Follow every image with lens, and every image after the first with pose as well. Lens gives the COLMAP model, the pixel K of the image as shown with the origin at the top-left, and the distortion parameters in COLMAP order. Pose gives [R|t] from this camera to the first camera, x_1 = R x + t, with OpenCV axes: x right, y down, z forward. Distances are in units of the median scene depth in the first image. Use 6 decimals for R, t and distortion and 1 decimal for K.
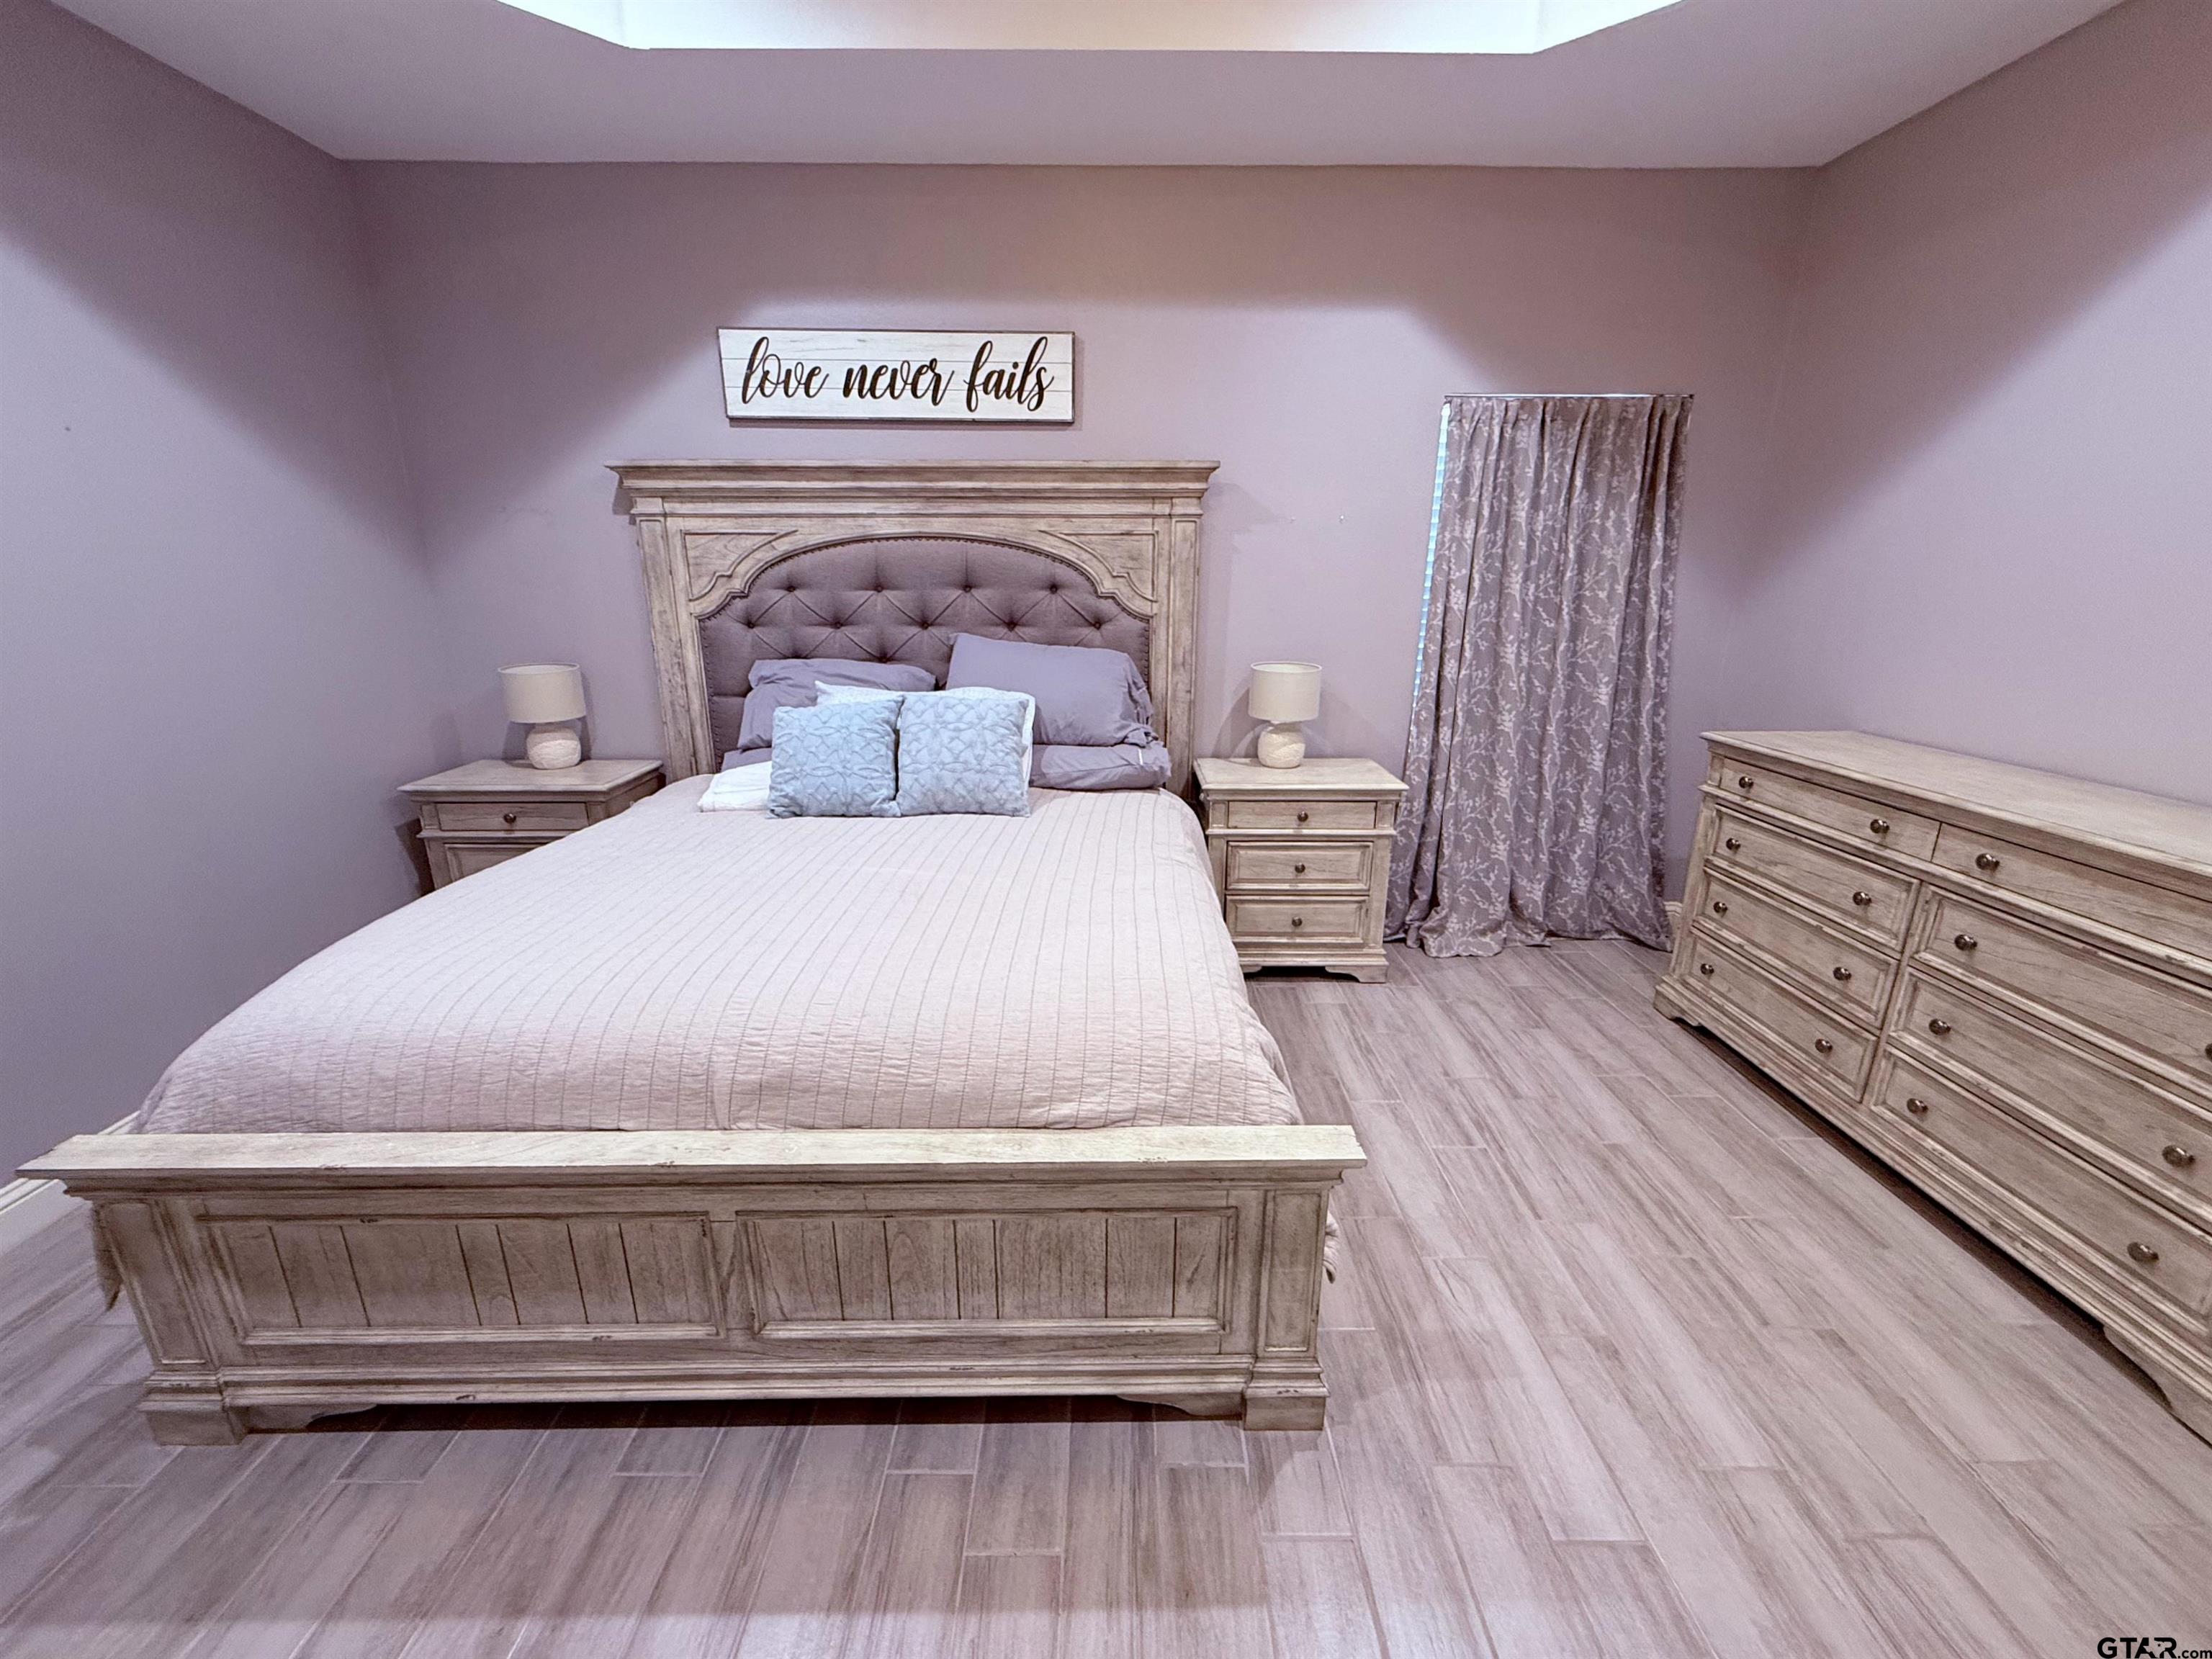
lens RADIAL K [[882.4, 0, 1110.3], [0, 882.4, 830.3], [0, 0, 1]] dist [-0.000003, 0.000471]
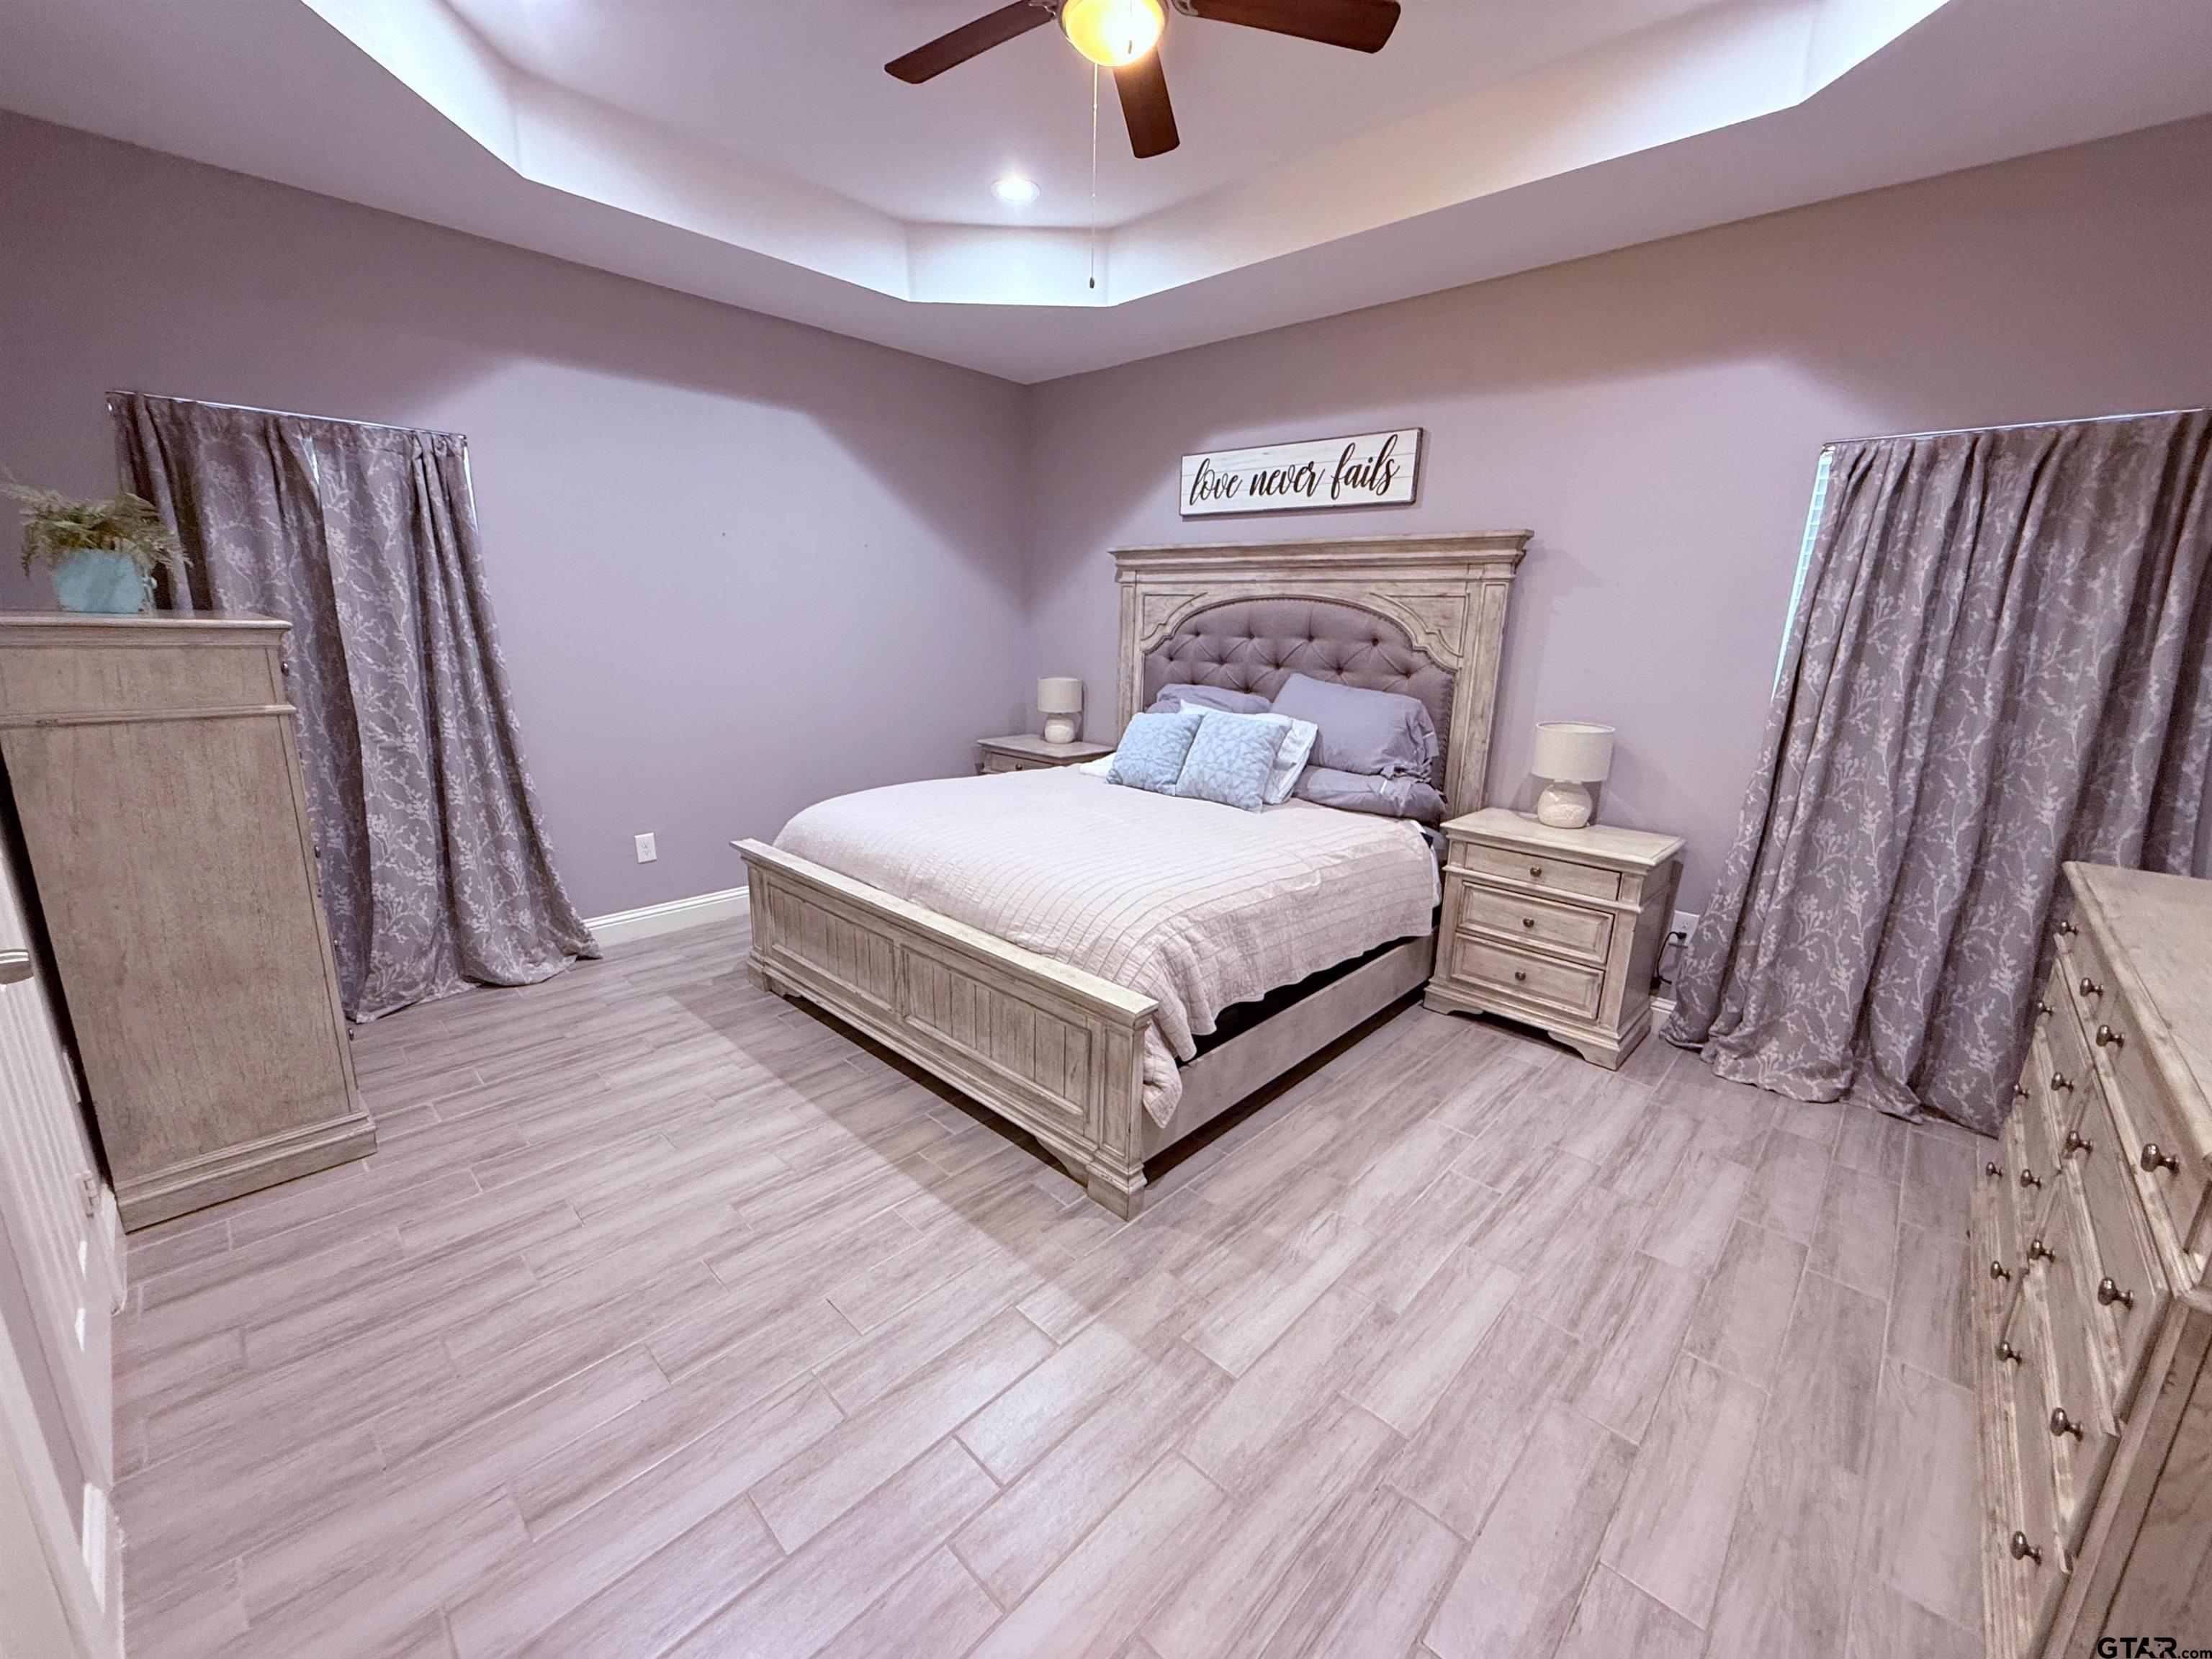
lens RADIAL K [[882.4, 0, 1120.5], [0, 882.4, 833.9], [0, 0, 1]] dist [-0.000003, 0.000471]
pose [[0.726852, 0.181969, -0.662249, 0.531971], [-0.219866, 0.975166, 0.026638, 0.020196], [0.650650, 0.126244, 0.748810, -0.071609]]
